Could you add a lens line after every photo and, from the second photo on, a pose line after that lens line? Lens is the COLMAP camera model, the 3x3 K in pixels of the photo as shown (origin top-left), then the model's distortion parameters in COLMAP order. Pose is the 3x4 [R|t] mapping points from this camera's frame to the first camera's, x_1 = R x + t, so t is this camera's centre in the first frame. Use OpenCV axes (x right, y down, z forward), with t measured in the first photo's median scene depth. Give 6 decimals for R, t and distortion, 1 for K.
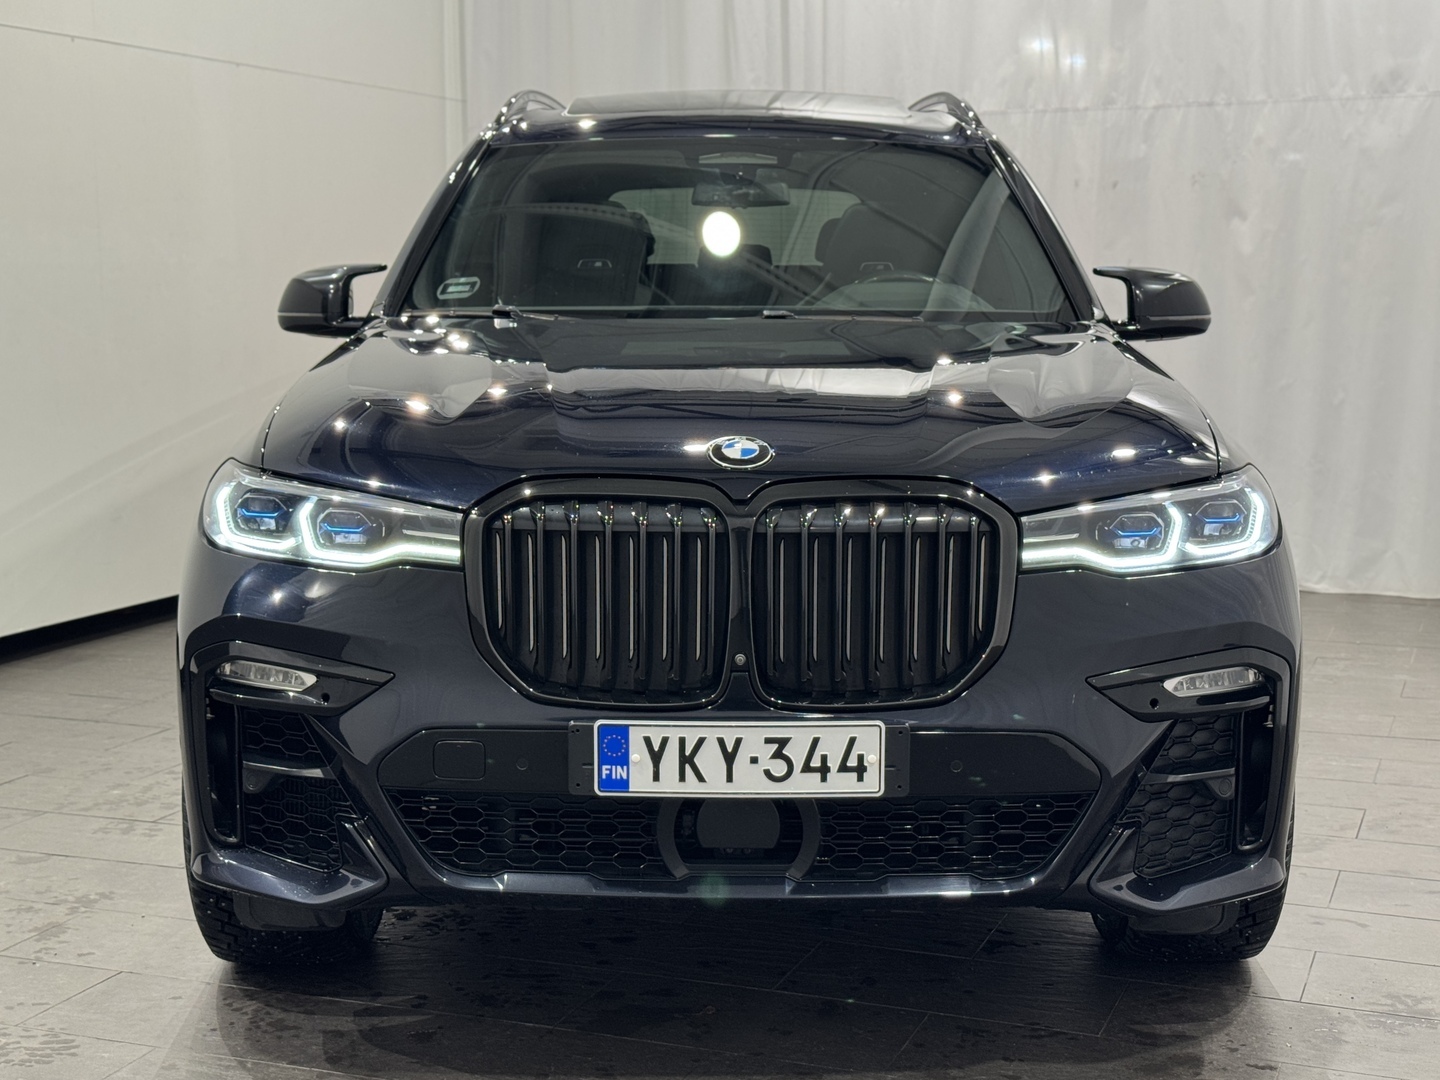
lens RADIAL K [[1991.8, 0, 728.6], [0, 1991.8, 567.7], [0, 0, 1]] dist [0.104076, 0.000000]
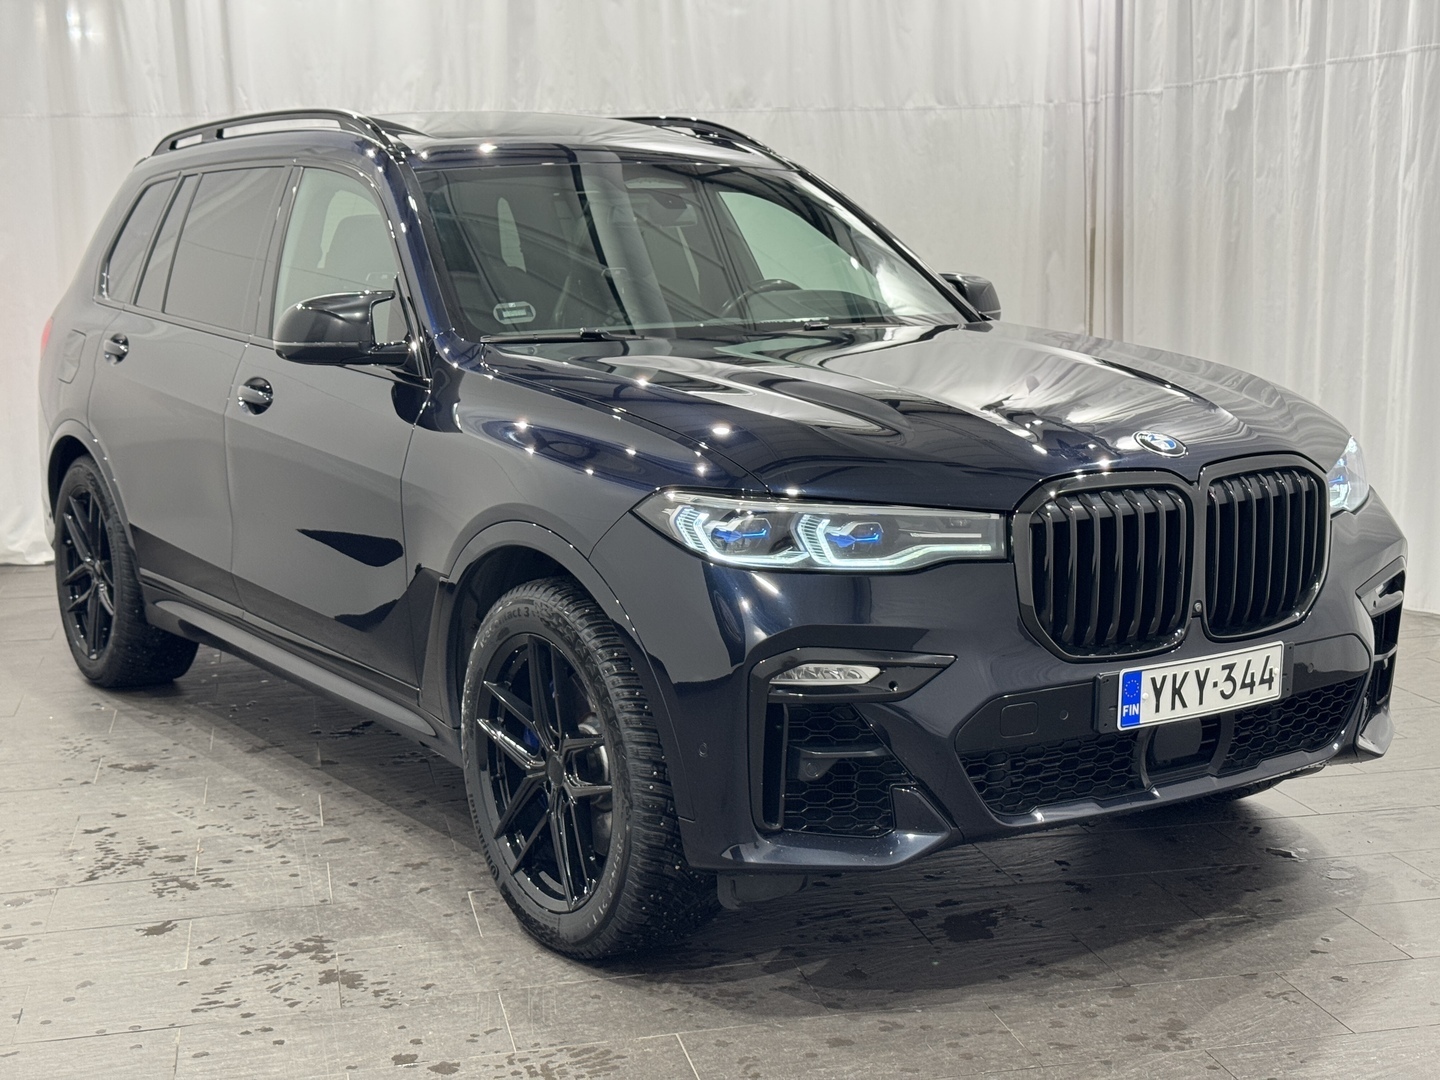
lens RADIAL K [[1991.8, 0, 708.2], [0, 1991.8, 519.3], [0, 0, 1]] dist [0.104076, 0.000000]
pose [[0.837699, -0.096805, 0.537484, -0.937619], [0.098643, 0.994798, 0.025429, -0.073235], [-0.537150, 0.031717, 0.842890, 0.087196]]
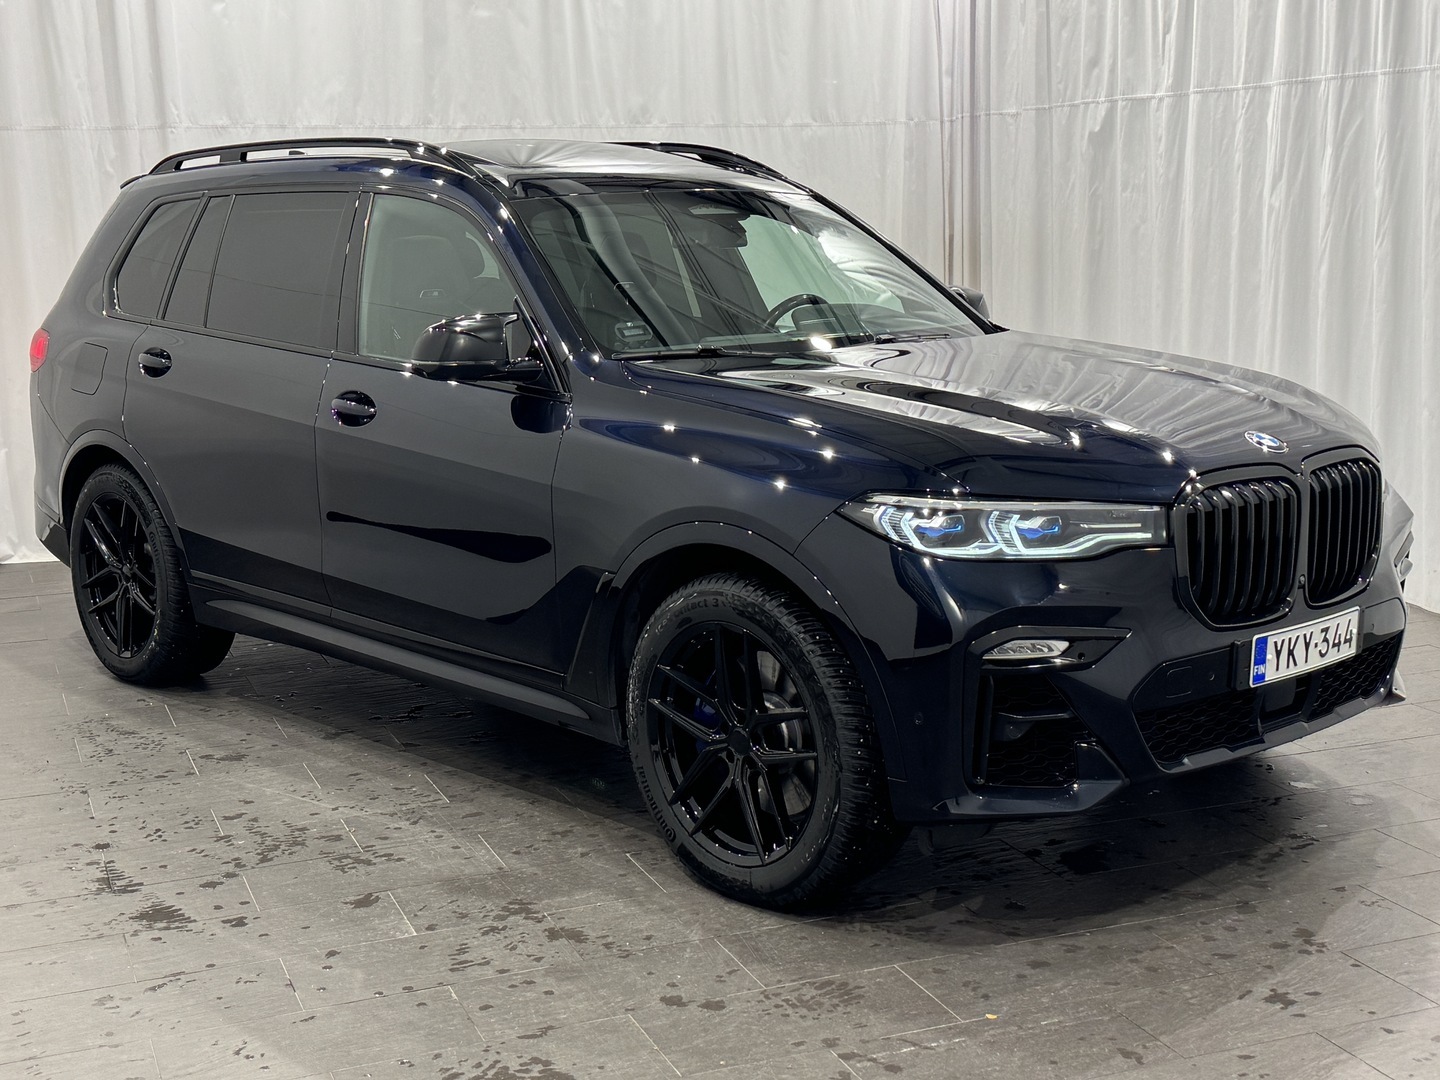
lens RADIAL K [[1893.9, 0, 708.3], [0, 1893.9, 539.8], [0, 0, 1]] dist [0.104093, 0.000000]
pose [[0.743770, -0.131468, 0.655379, -1.262872], [0.118005, 0.990893, 0.064851, -0.129967], [-0.657937, 0.029104, 0.752511, 0.210807]]
